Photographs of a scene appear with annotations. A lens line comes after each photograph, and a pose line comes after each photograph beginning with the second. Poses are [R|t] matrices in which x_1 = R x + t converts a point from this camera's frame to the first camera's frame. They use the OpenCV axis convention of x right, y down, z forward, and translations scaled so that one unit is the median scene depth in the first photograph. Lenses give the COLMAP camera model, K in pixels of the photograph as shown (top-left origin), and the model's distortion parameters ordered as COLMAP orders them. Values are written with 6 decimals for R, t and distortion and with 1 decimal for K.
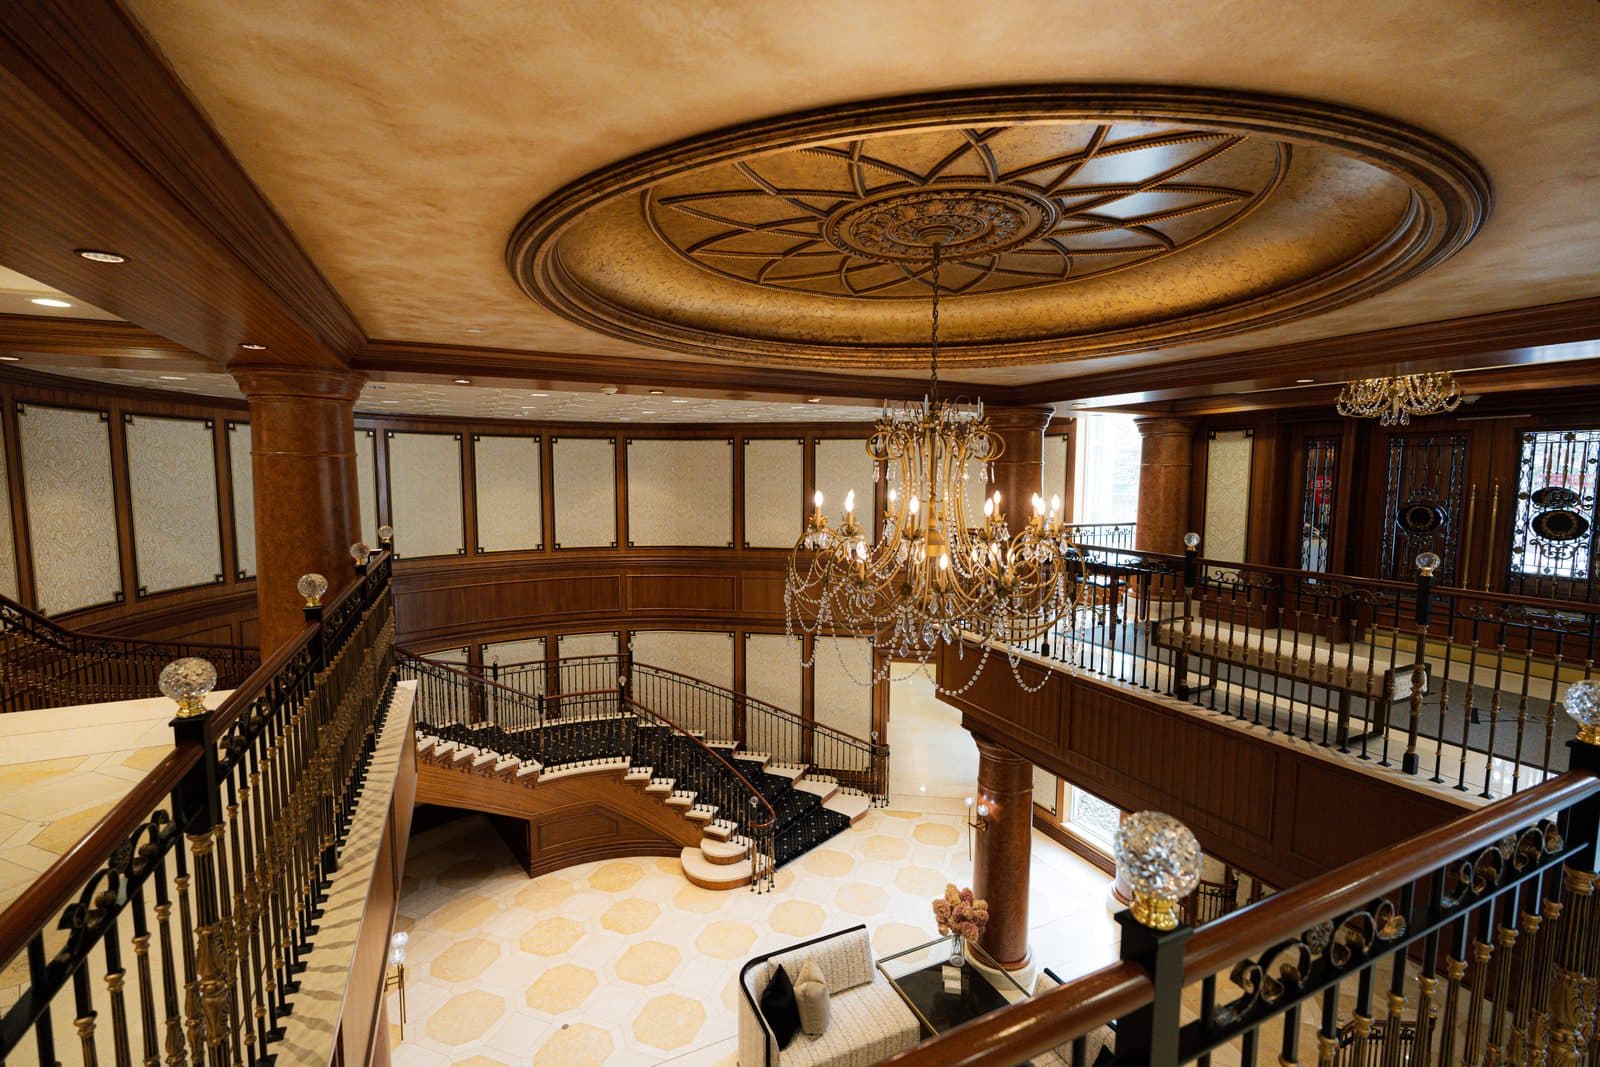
lens RADIAL K [[694.6, 0, 798.3], [0, 694.6, 535.7], [0, 0, 1]] dist [-0.006382, 0.000472]
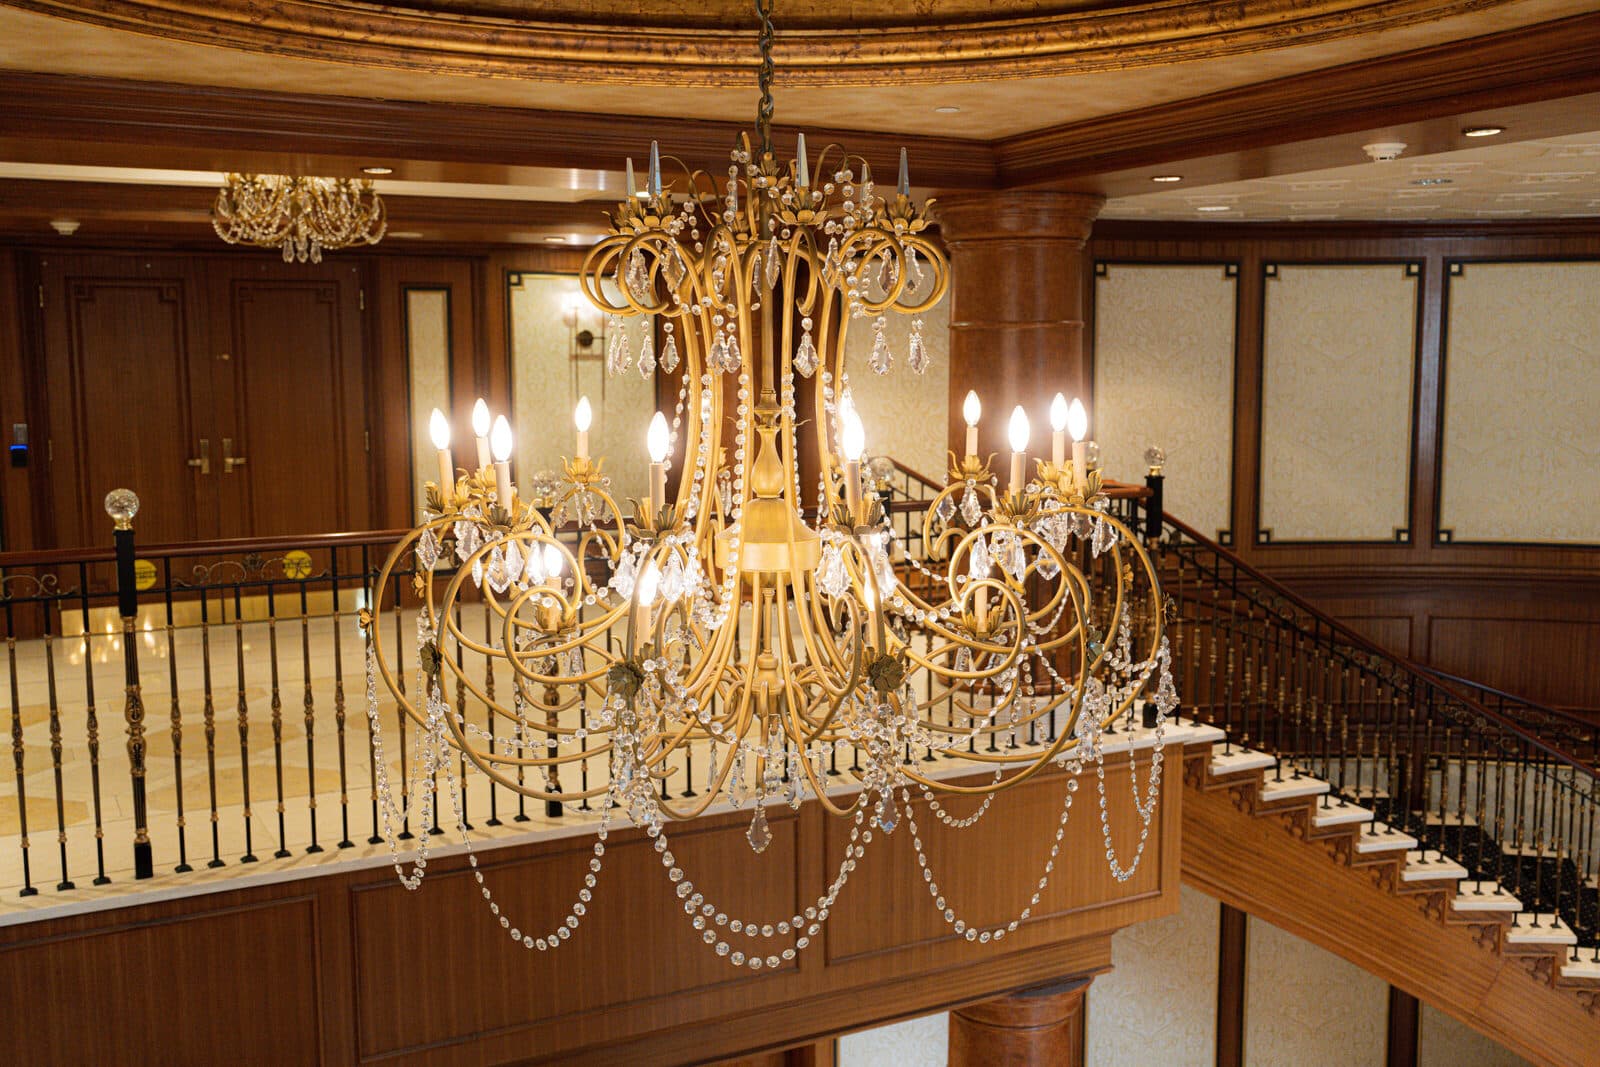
lens RADIAL K [[1557.9, 0, 803.4], [0, 1557.9, 545.9], [0, 0, 1]] dist [0.001035, 0.000000]
pose [[0.039747, 0.110785, -0.993049, 0.392791], [-0.083972, 0.990689, 0.107160, -0.024375], [0.995675, 0.079129, 0.048680, 0.386191]]
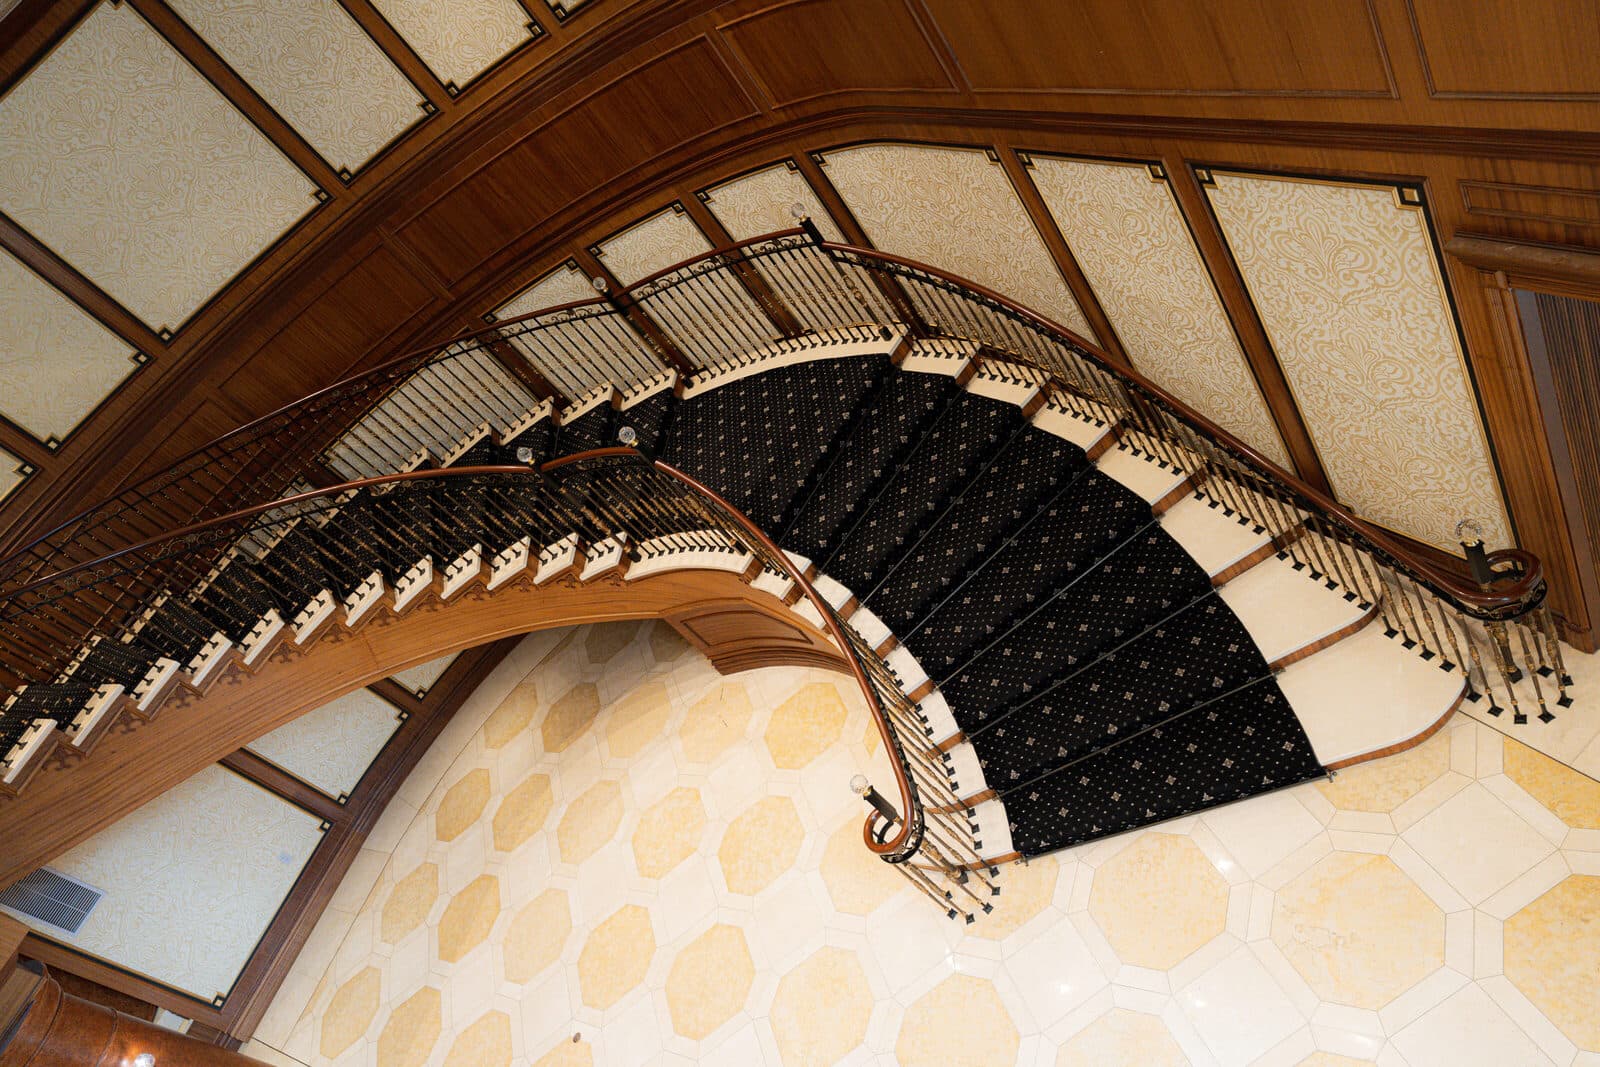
lens RADIAL K [[1043.4, 0, 797.5], [0, 1043.4, 530.8], [0, 0, 1]] dist [-0.002329, 0.002570]
pose [[0.537773, 0.251085, -0.804834, 0.363875], [0.502622, 0.670950, 0.545158, -0.054843], [0.676884, -0.697698, 0.234618, 0.956543]]
